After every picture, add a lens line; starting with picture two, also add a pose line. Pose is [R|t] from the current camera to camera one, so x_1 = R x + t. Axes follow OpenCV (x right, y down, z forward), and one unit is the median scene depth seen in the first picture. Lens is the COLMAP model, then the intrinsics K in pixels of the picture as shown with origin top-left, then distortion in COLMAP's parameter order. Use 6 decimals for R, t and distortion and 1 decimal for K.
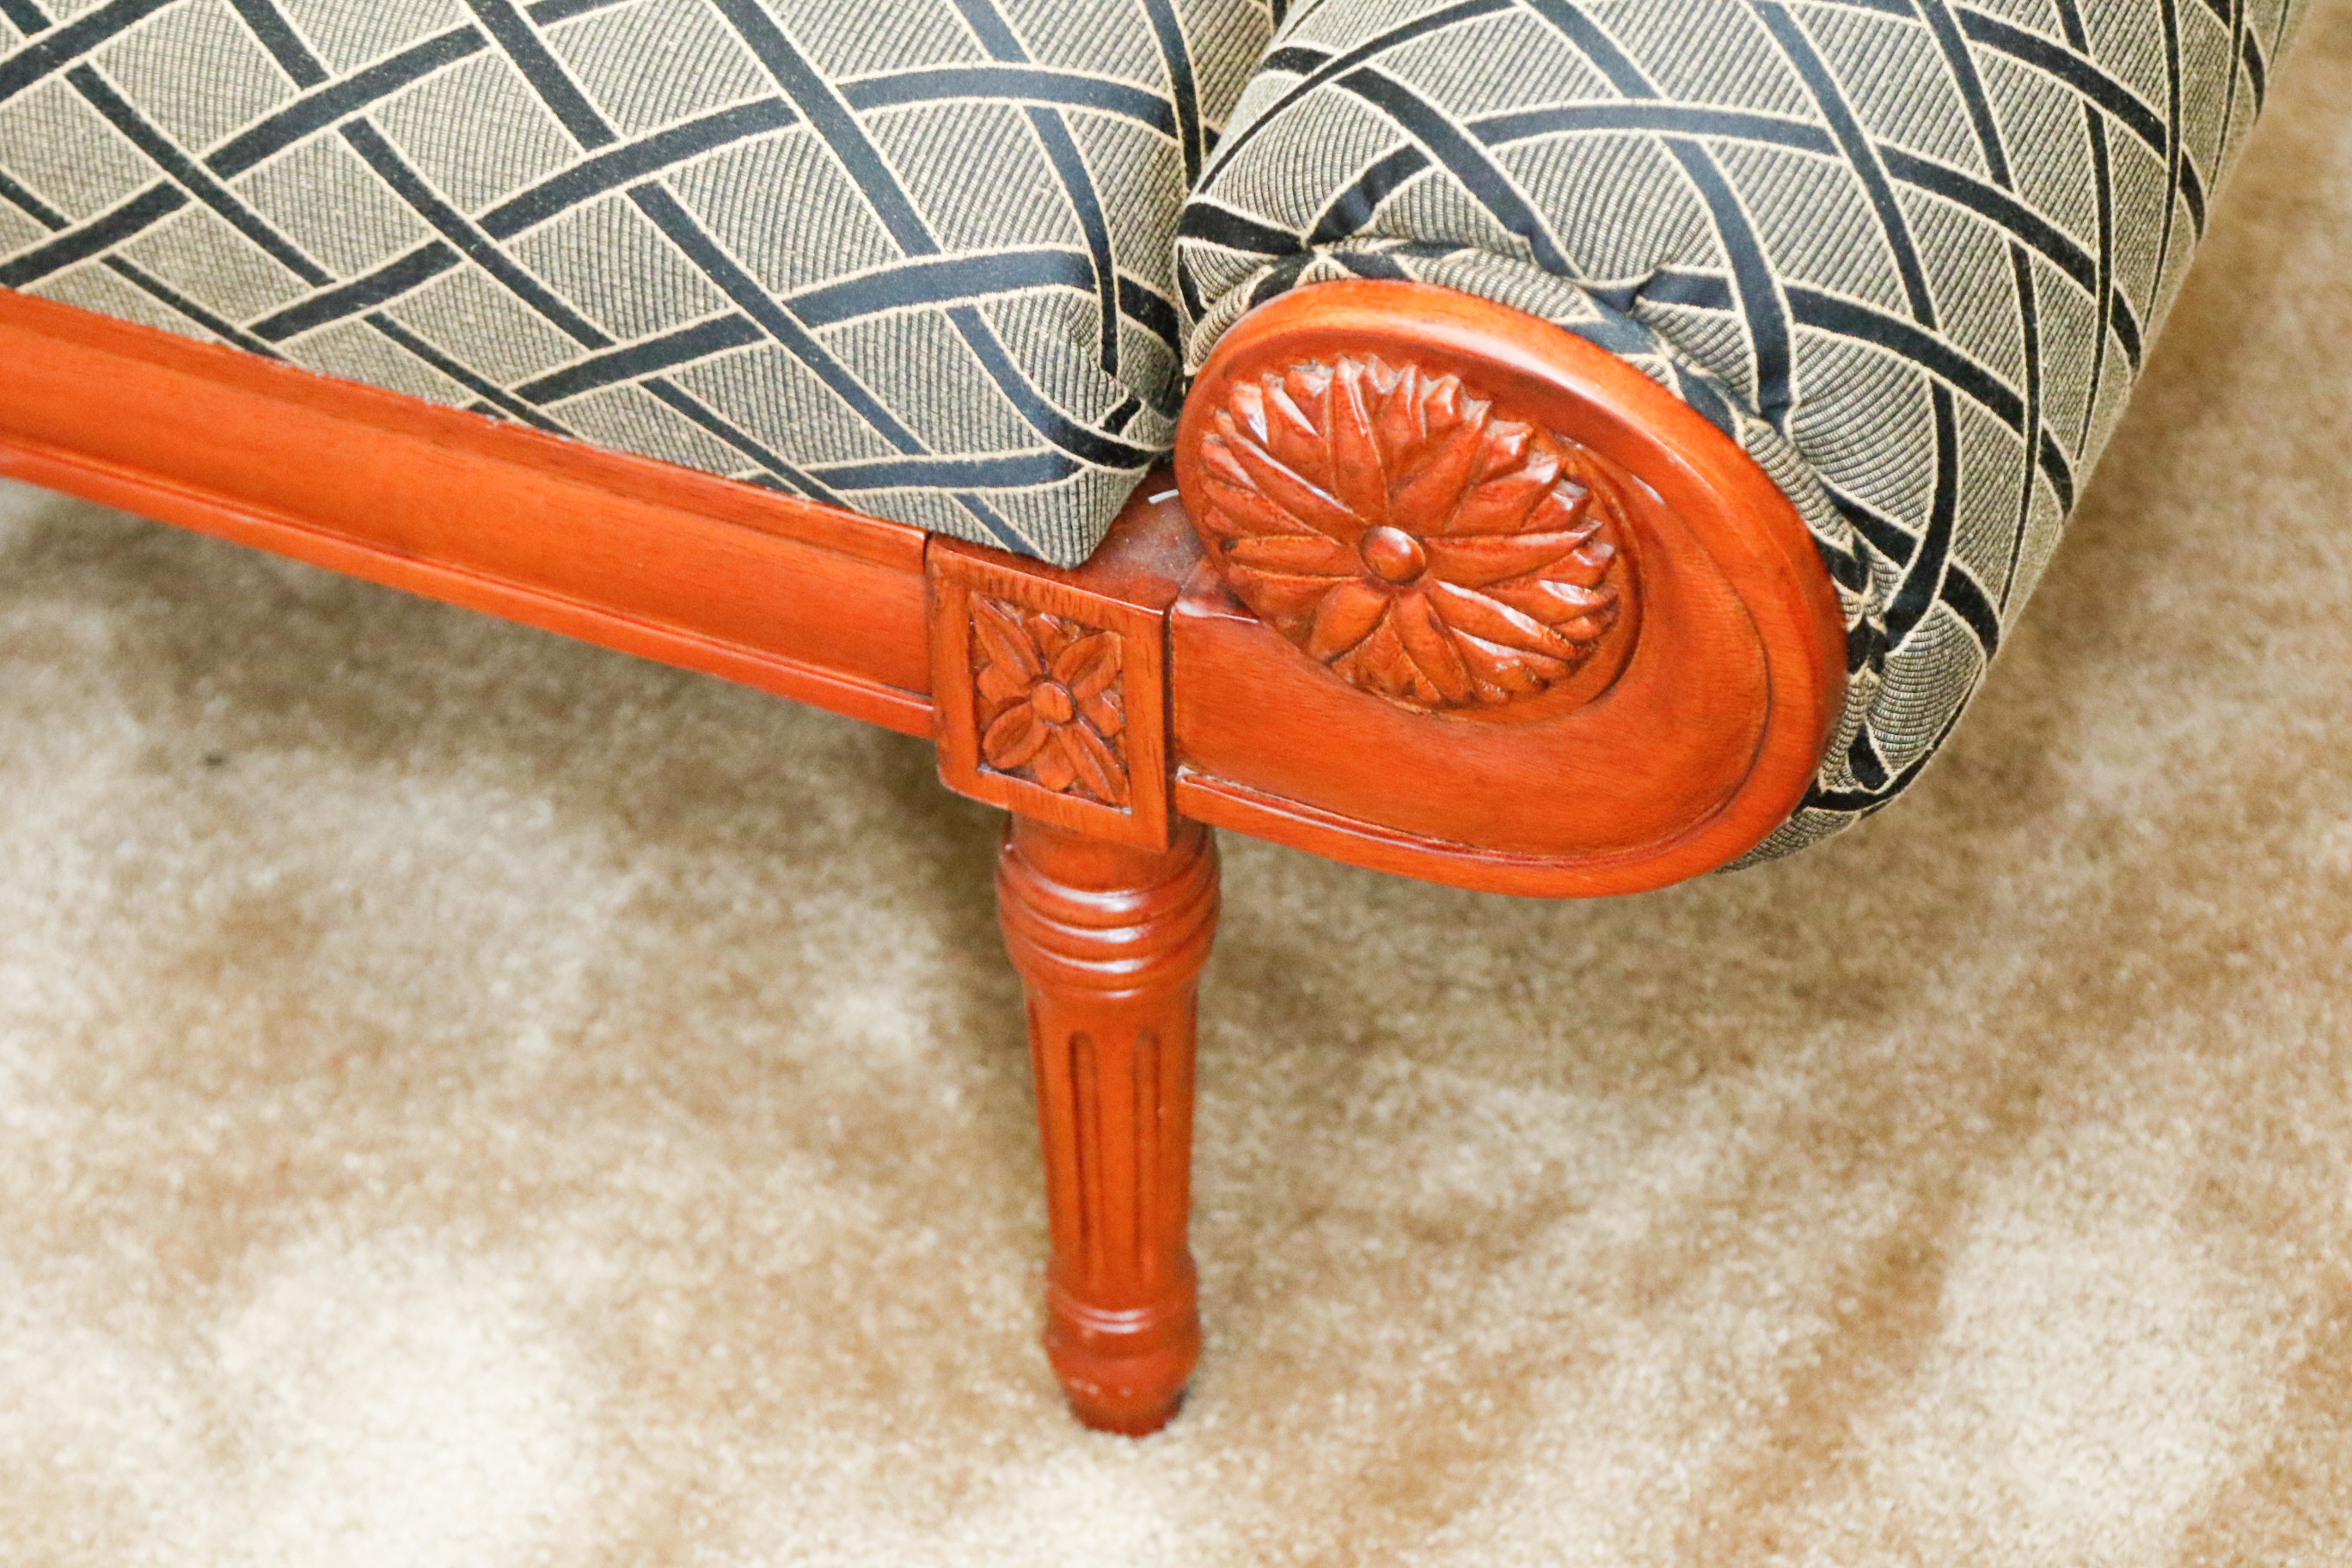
lens RADIAL K [[6154.8, 0, 1176.0], [0, 6154.8, 784.0], [0, 0, 1]] dist [0.196311, 0.101714]
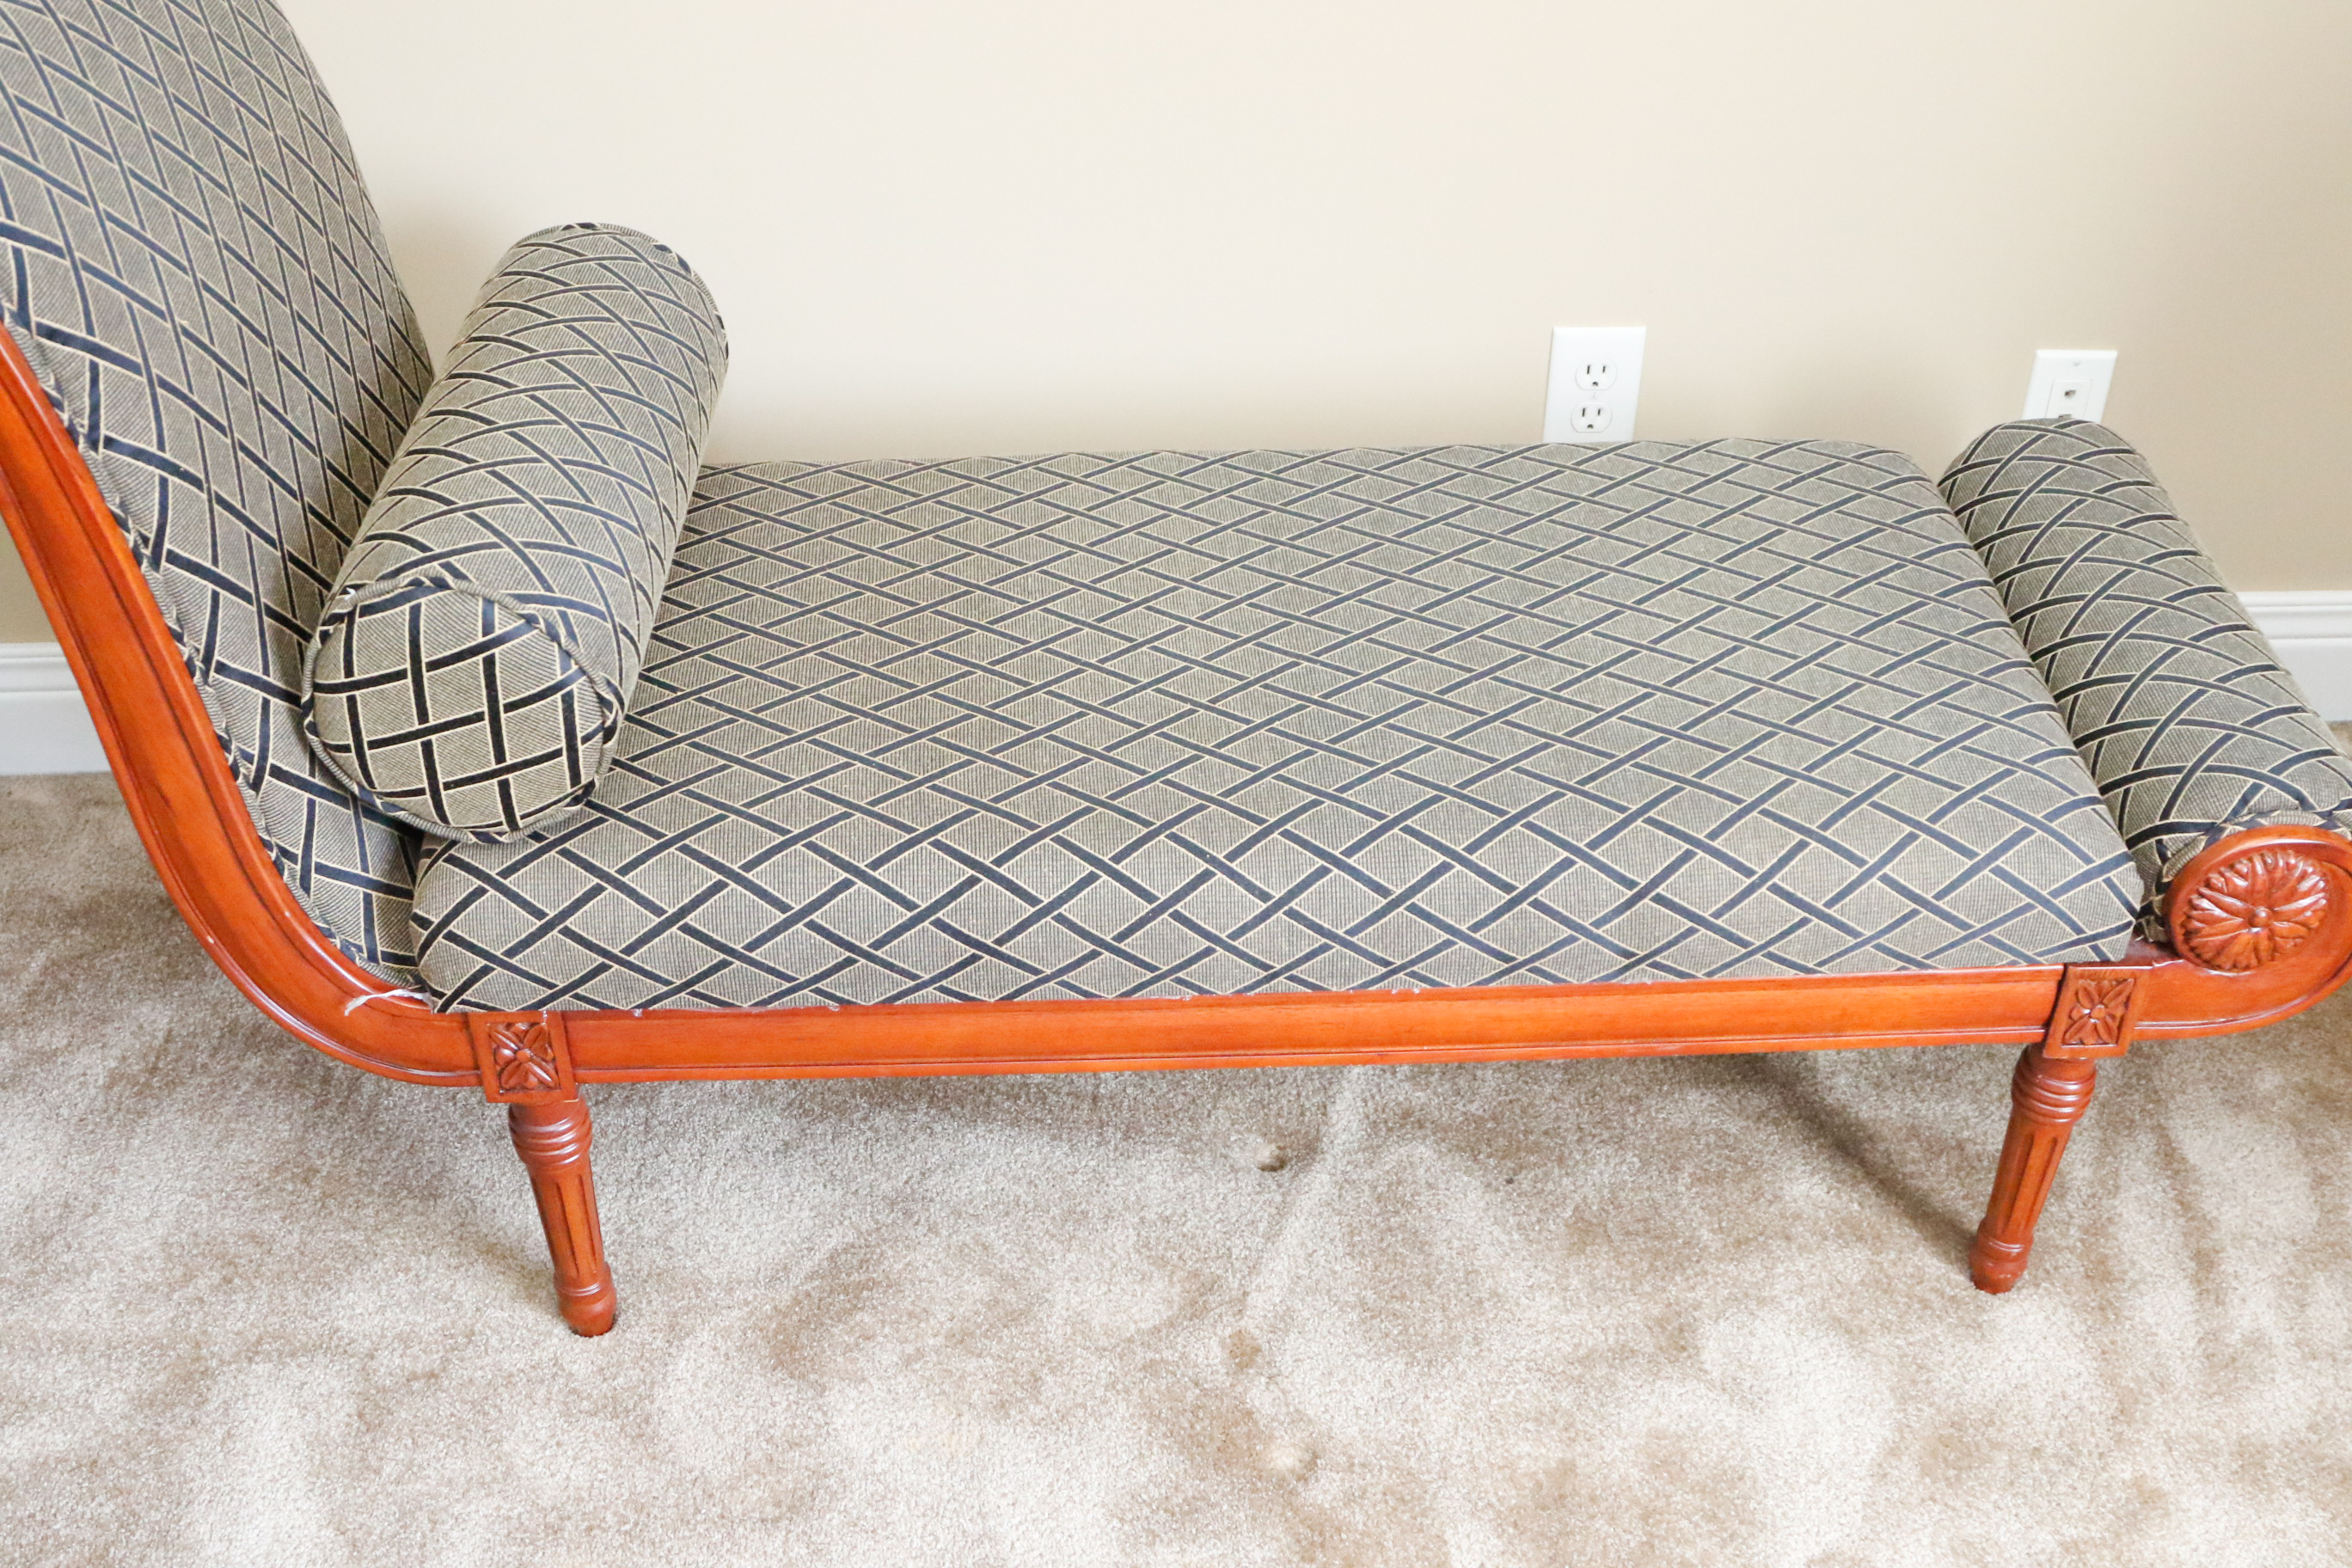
lens RADIAL K [[2566.4, 0, 1176.0], [0, 2566.4, 784.0], [0, 0, 1]] dist [-0.123215, 0.011591]
pose [[0.897850, -0.225380, 0.378245, -0.849395], [0.285521, 0.951980, -0.110505, -0.110524], [-0.335176, 0.207214, 0.919086, 0.039014]]
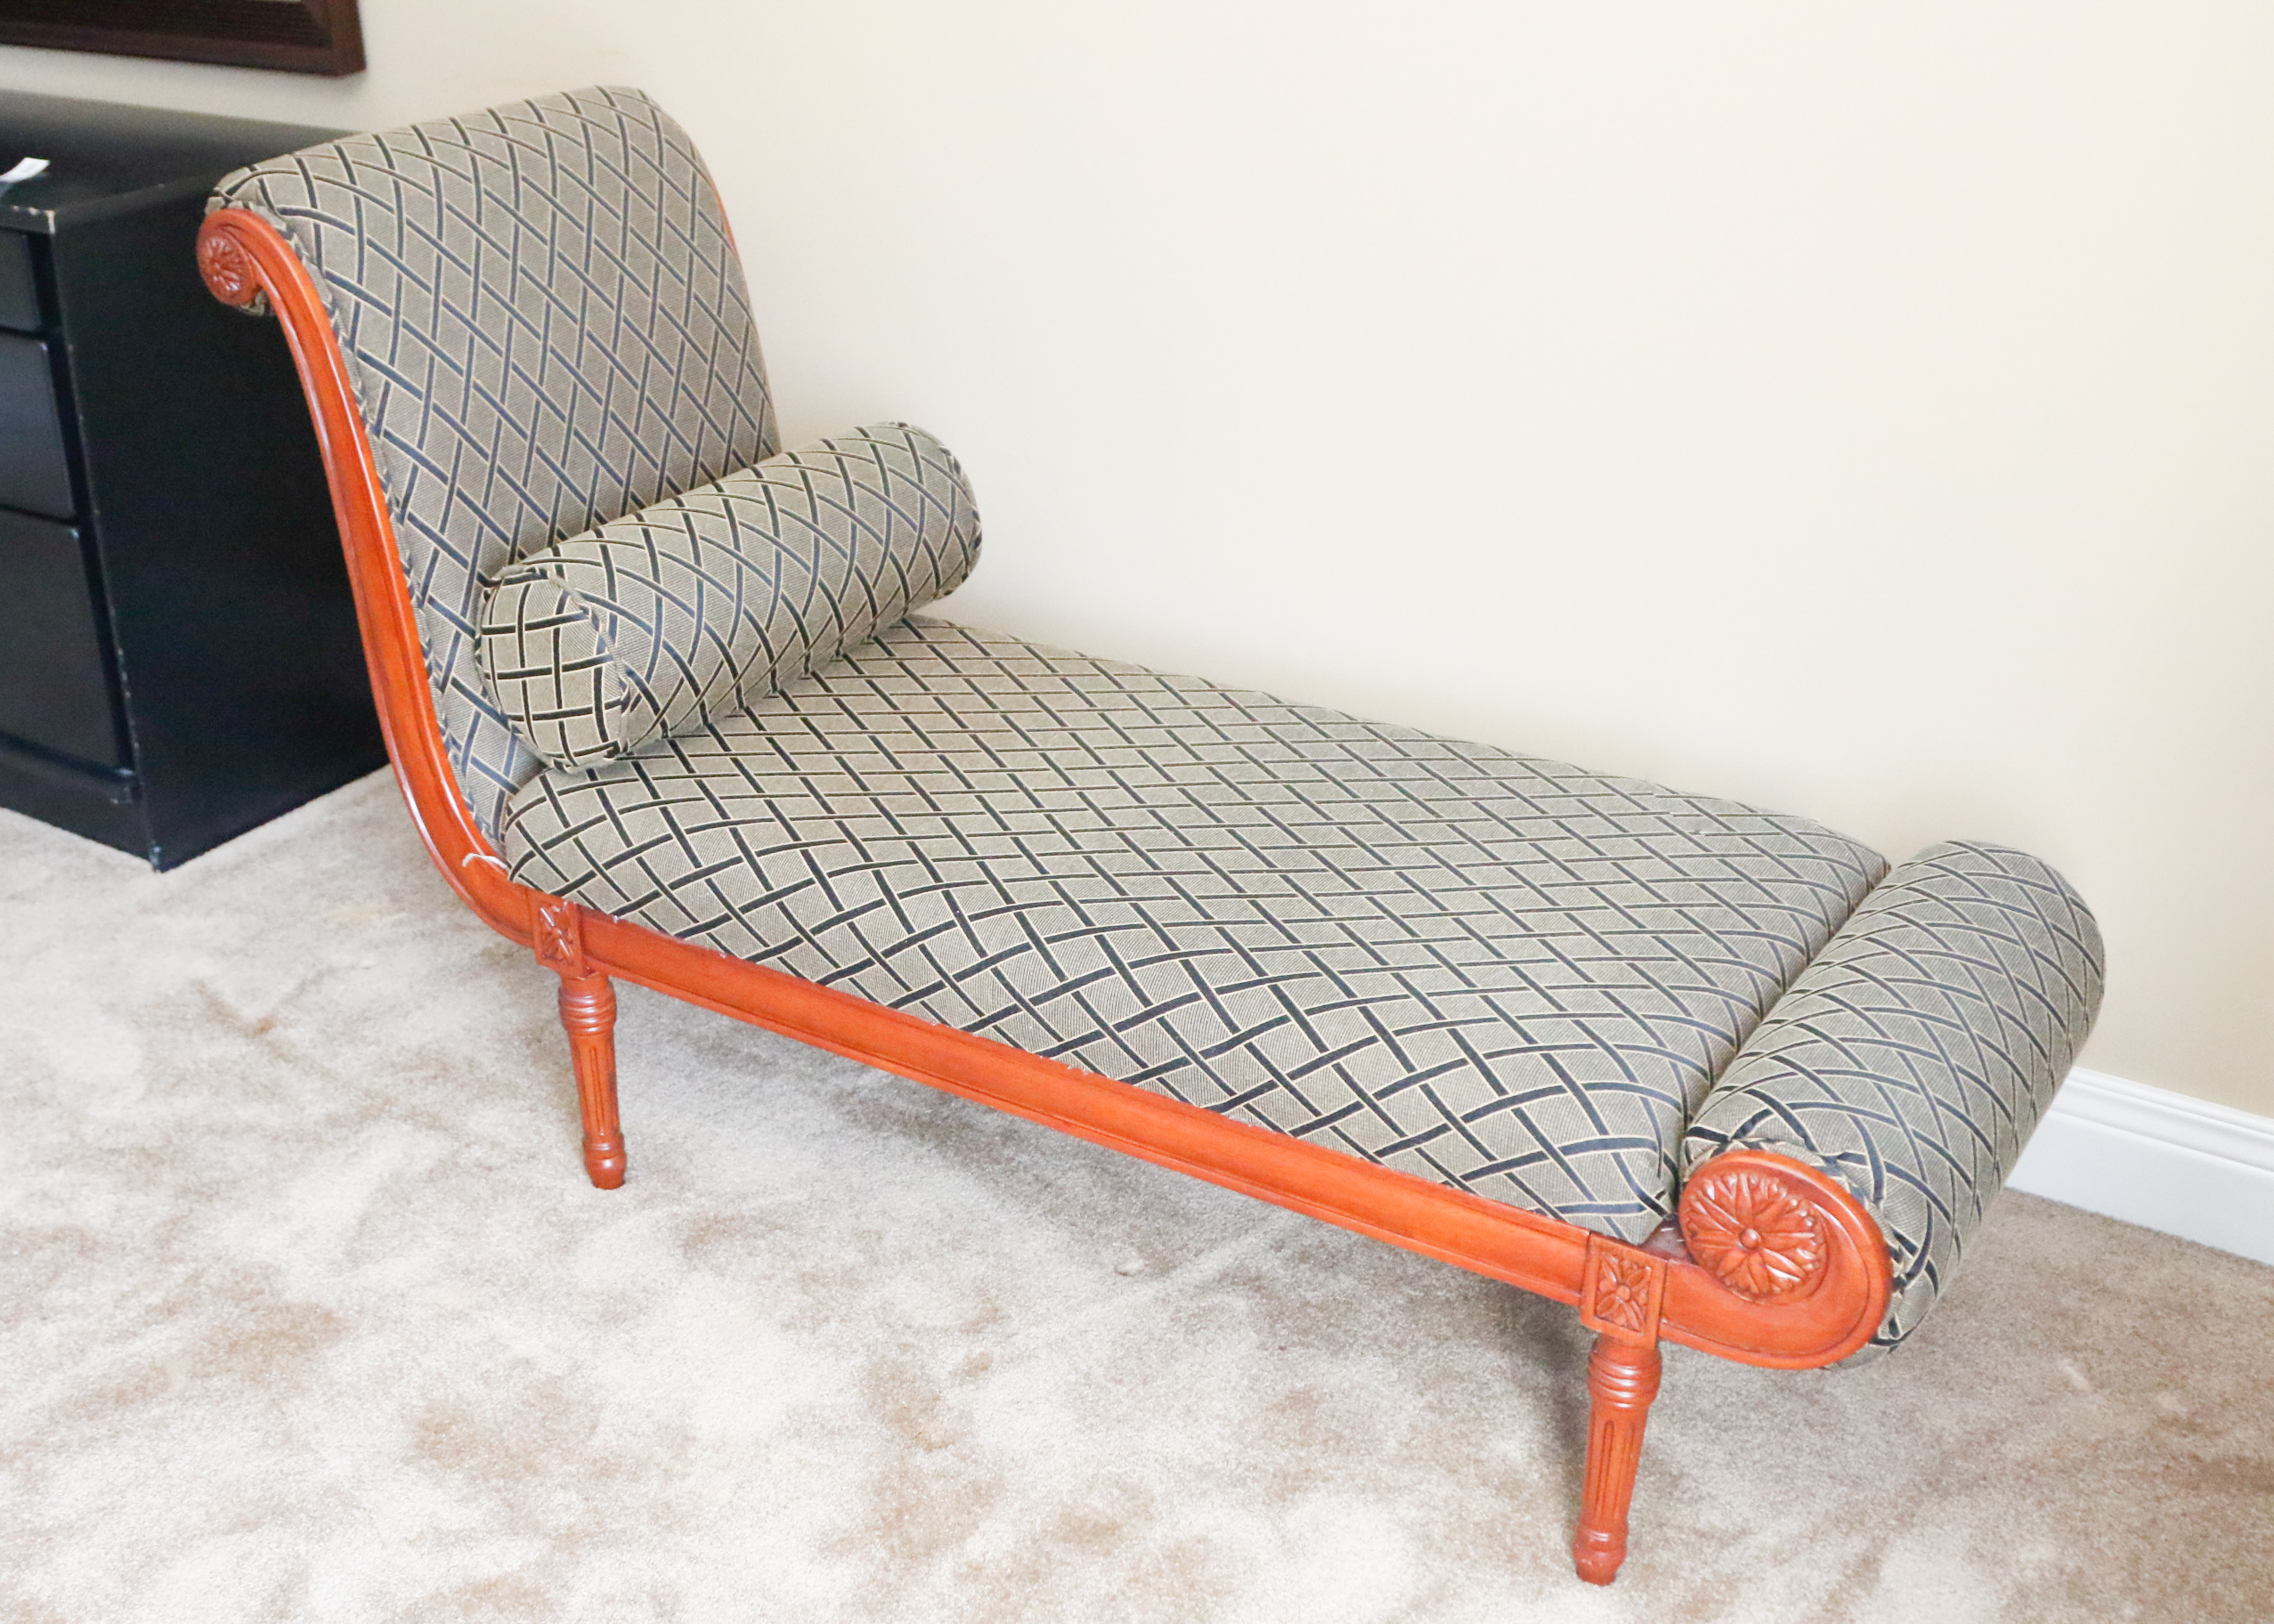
lens RADIAL K [[2660.1, 0, 1024.3], [0, 2660.1, 807.9], [0, 0, 1]] dist [-0.129777, 0.069947]
pose [[0.983008, 0.095092, -0.157013, -0.134707], [-0.141955, 0.936104, -0.321803, 0.232723], [0.116380, 0.338624, 0.933697, -0.363618]]
